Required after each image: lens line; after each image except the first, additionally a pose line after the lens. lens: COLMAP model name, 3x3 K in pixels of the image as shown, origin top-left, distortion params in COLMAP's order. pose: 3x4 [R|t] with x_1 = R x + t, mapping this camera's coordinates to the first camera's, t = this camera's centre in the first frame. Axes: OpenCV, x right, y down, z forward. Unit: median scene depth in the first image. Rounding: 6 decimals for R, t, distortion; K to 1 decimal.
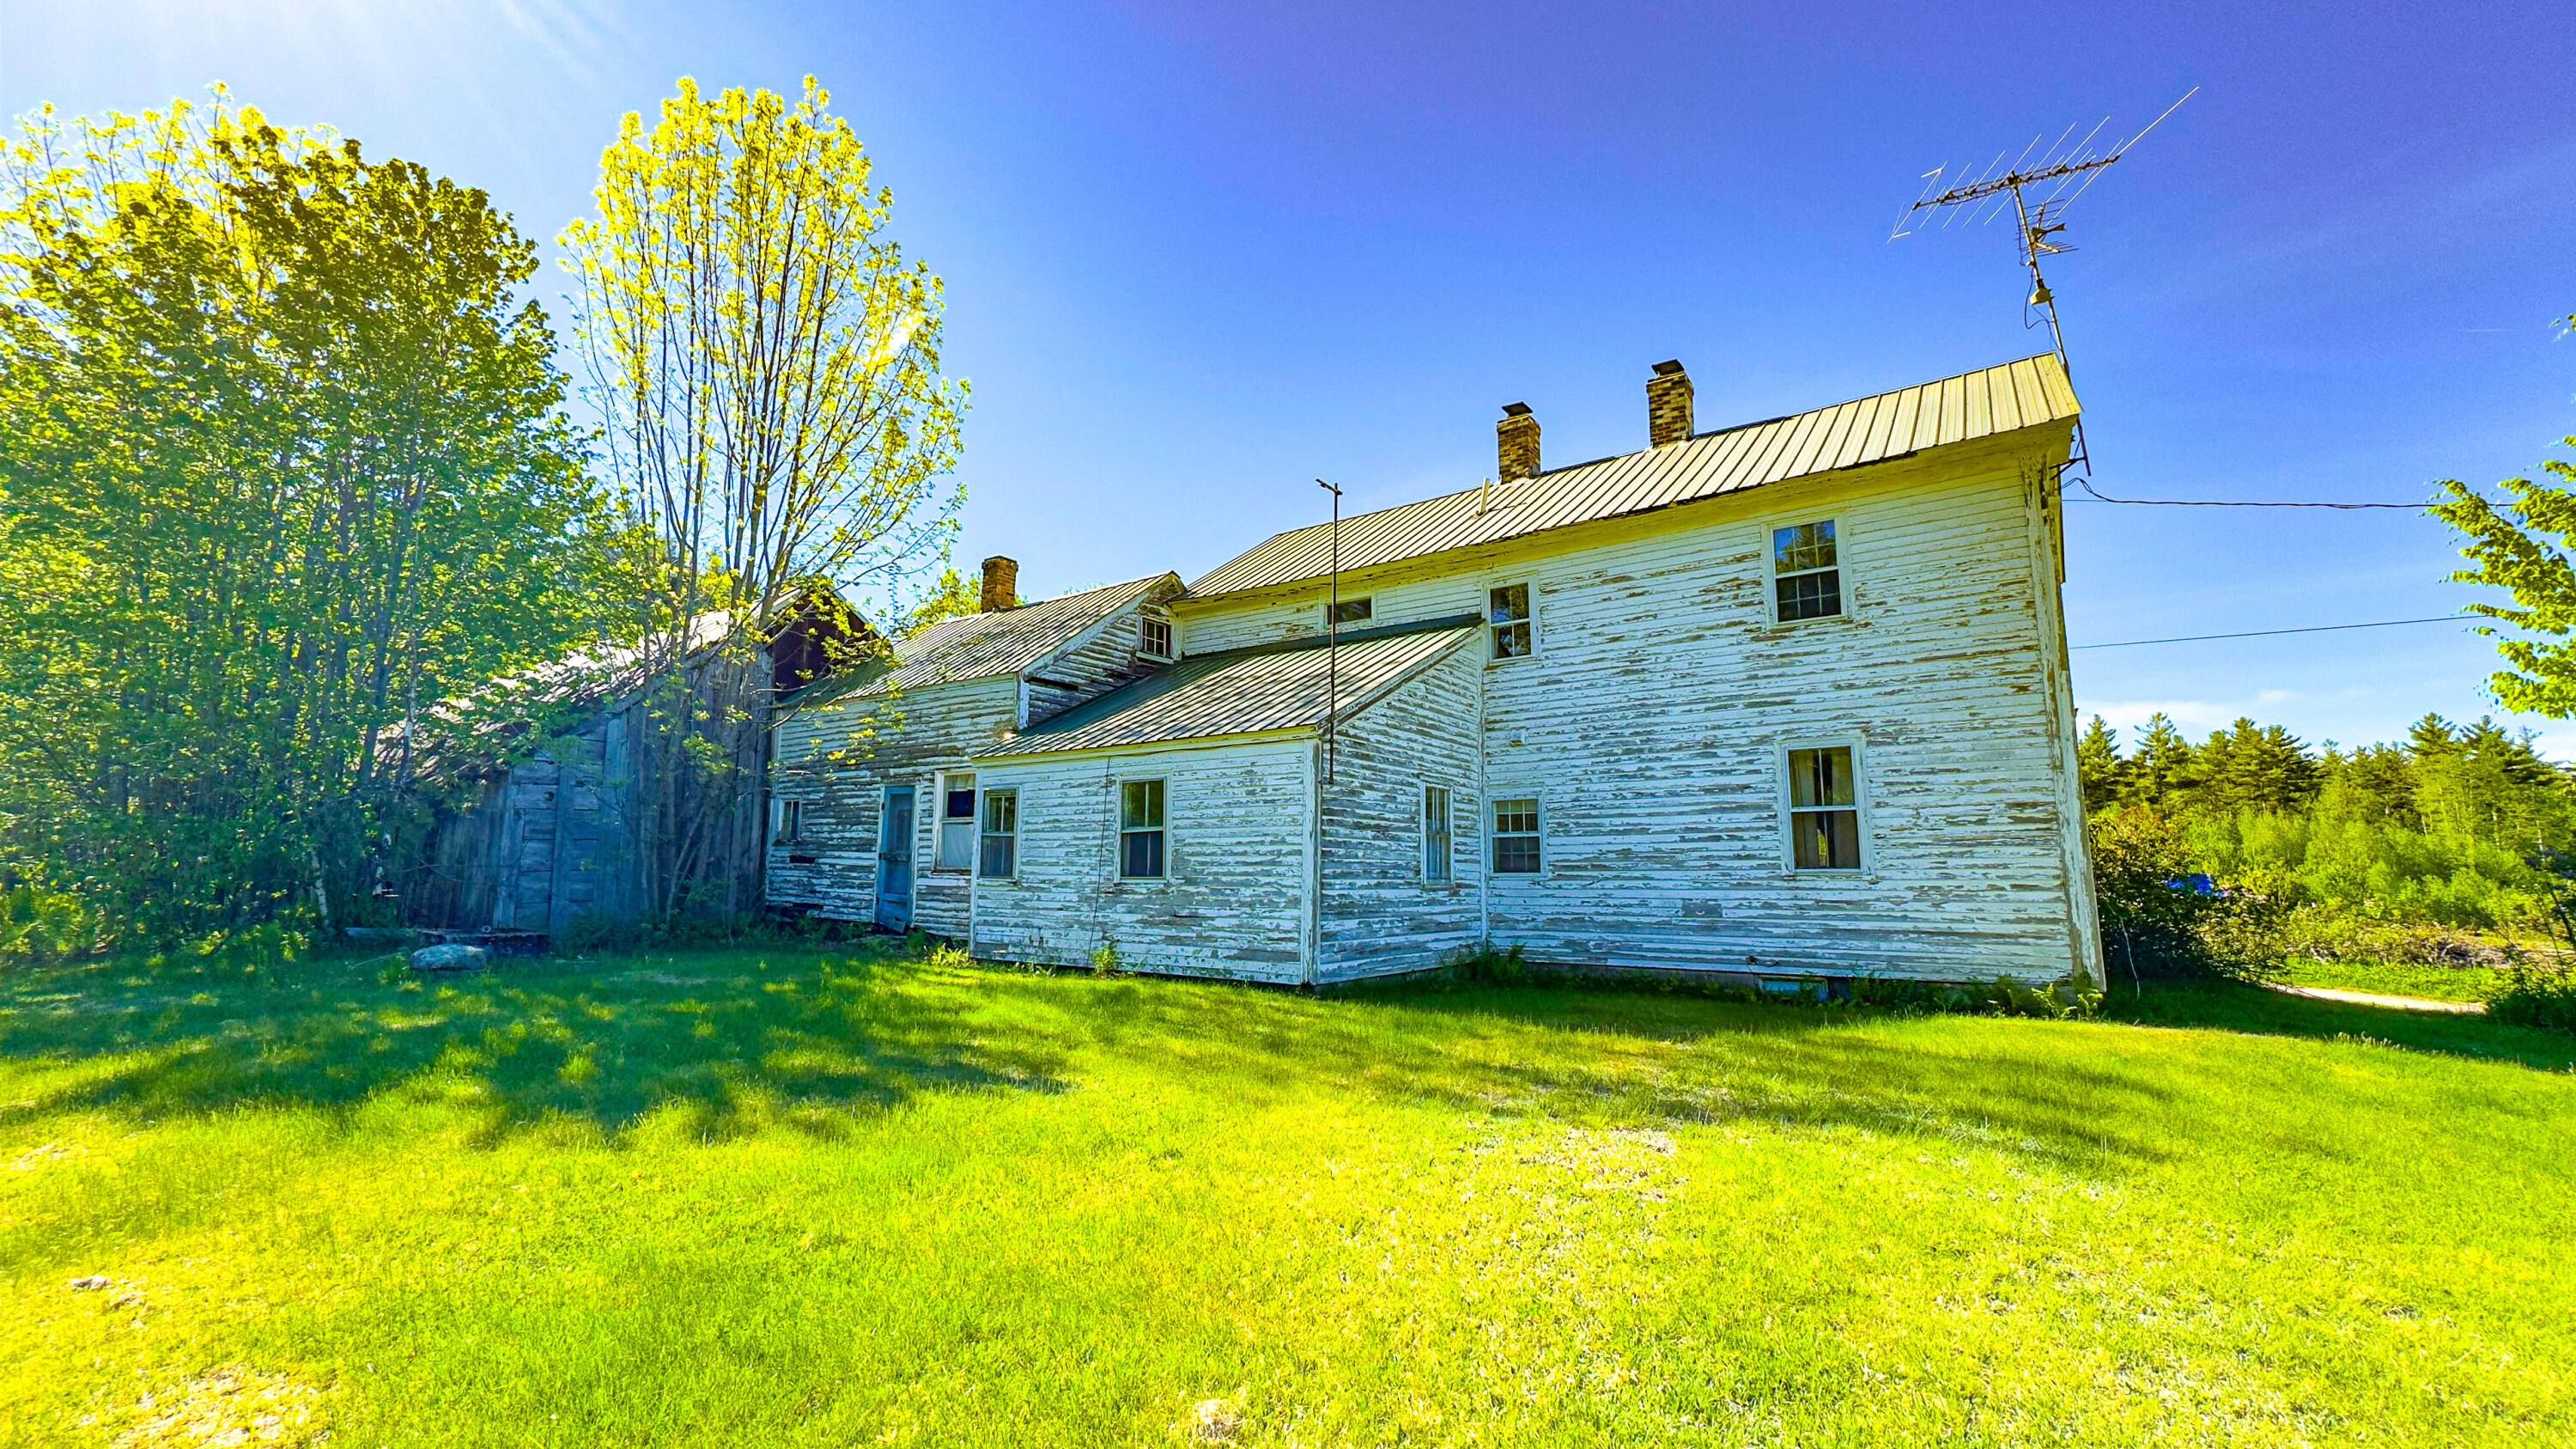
lens RADIAL K [[1021.1, 0, 1288.0], [0, 1021.1, 724.5], [0, 0, 1]] dist [0.000308, 0.000112]
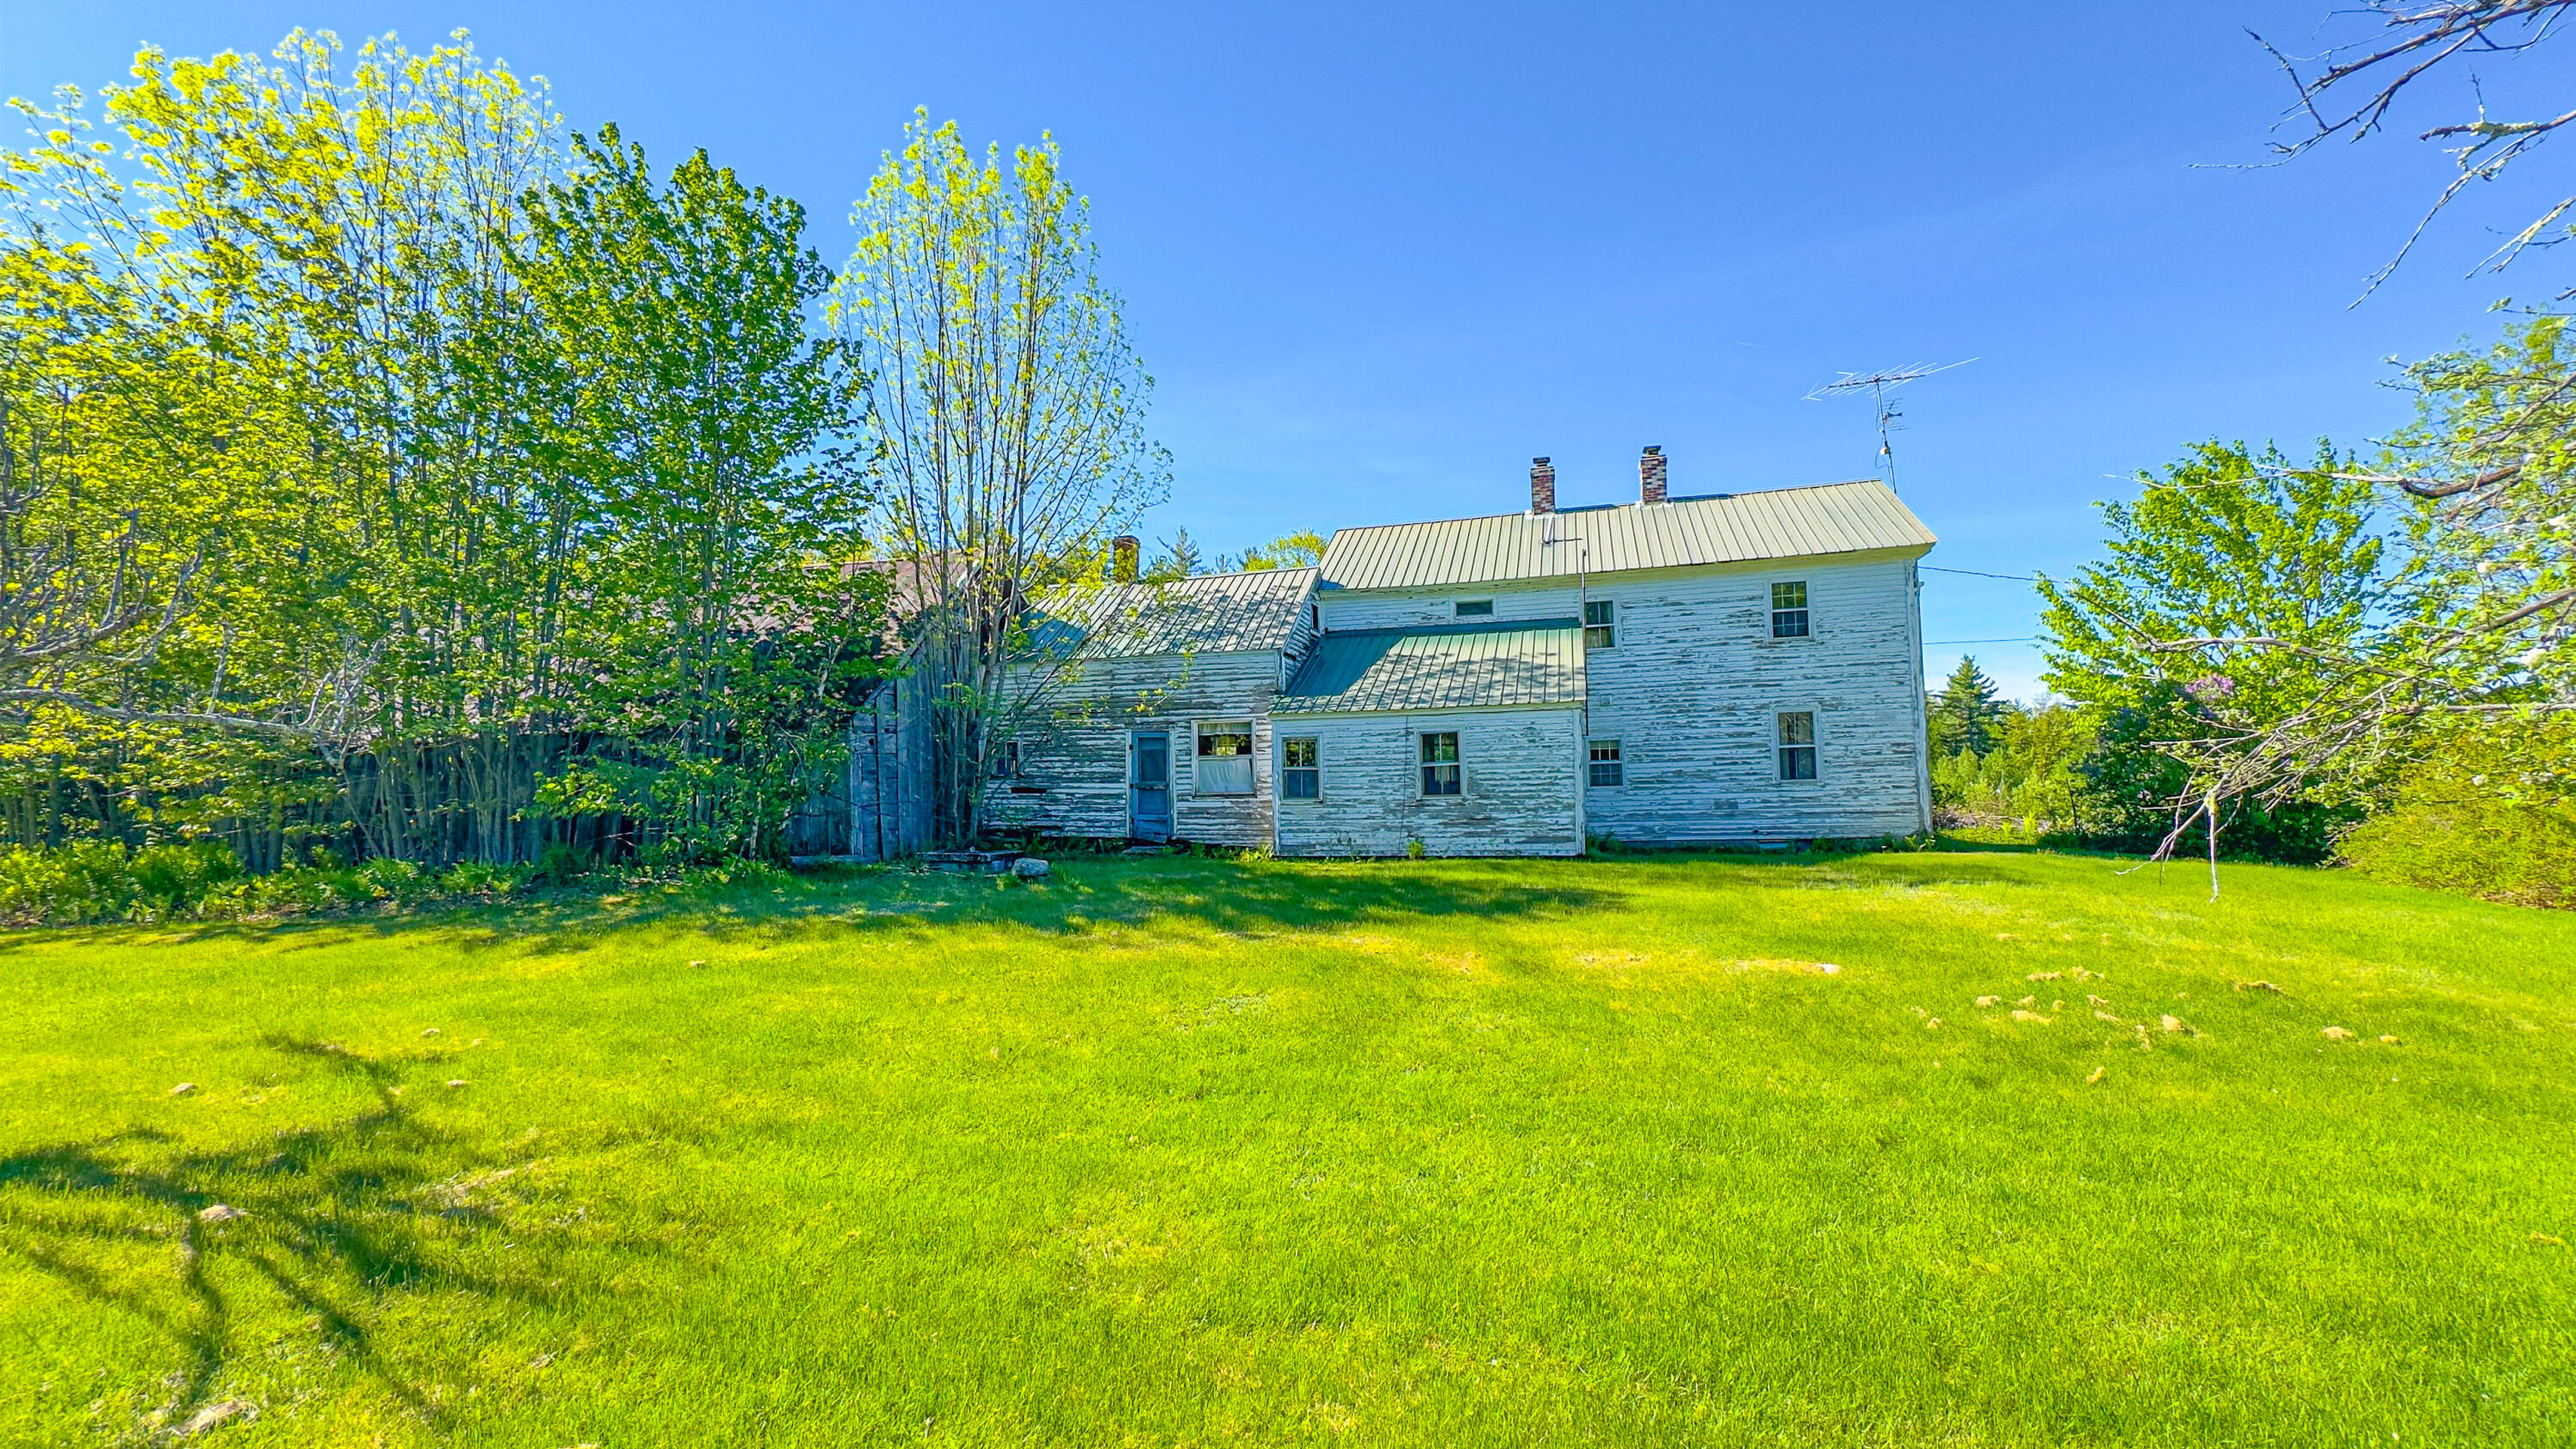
lens RADIAL K [[1021.1, 0, 1288.0], [0, 1021.1, 724.5], [0, 0, 1]] dist [0.000308, 0.000112]
pose [[0.938783, -0.004258, 0.344484, -0.837588], [-0.023967, 0.996694, 0.077636, -0.065538], [-0.343675, -0.081139, 0.935577, -0.324749]]
